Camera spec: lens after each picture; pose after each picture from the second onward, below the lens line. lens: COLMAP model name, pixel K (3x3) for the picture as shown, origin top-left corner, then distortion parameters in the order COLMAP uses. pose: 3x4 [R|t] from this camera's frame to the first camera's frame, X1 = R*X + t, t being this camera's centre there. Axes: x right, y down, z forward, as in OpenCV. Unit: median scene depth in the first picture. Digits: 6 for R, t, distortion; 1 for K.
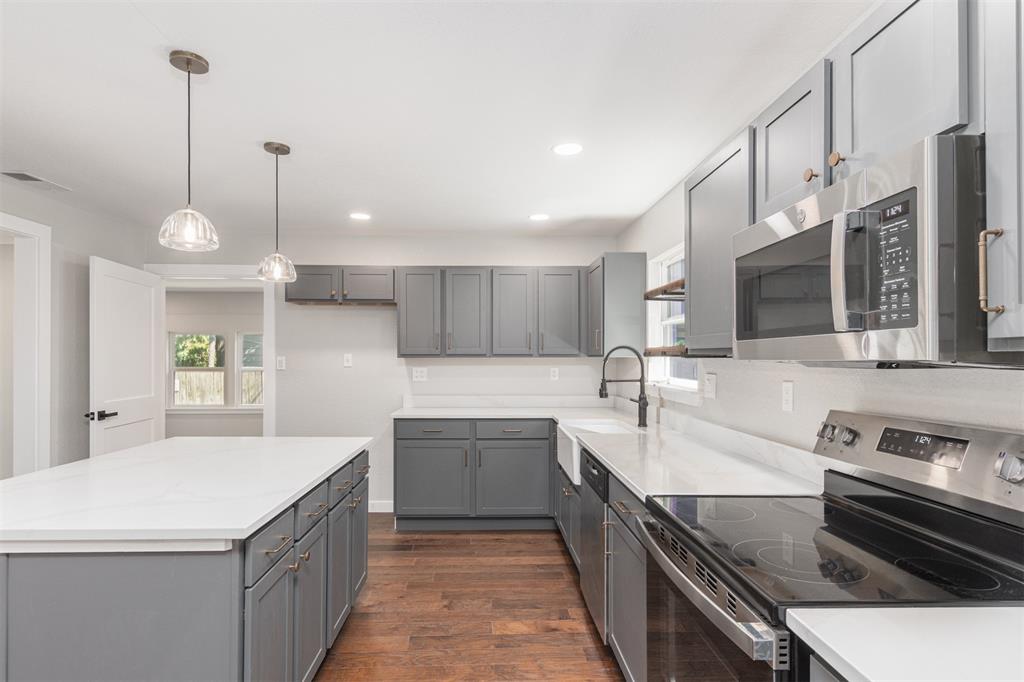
lens RADIAL K [[525.4, 0, 509.1], [0, 525.4, 357.3], [0, 0, 1]] dist [-0.002866, -0.000711]
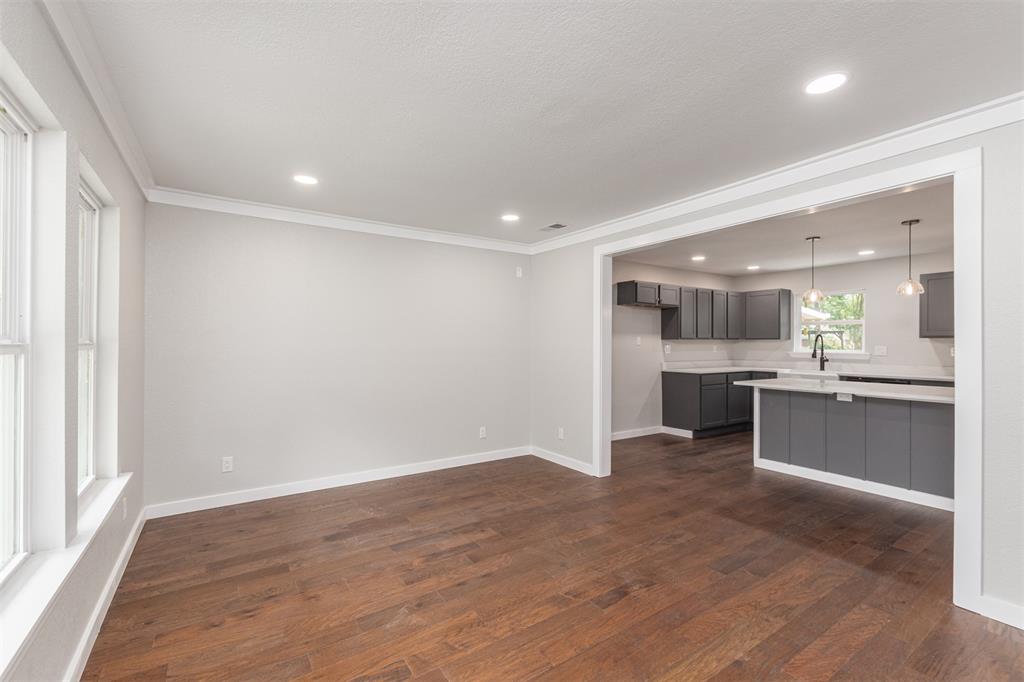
lens RADIAL K [[445.0, 0, 512.0], [0, 445.0, 341.0], [0, 0, 1]] dist [0.000367, 0.000001]
pose [[0.855536, 0.001263, 0.517742, -2.133771], [-0.002358, 0.999996, 0.001458, 0.006742], [-0.517738, -0.002468, 0.855535, 0.076296]]
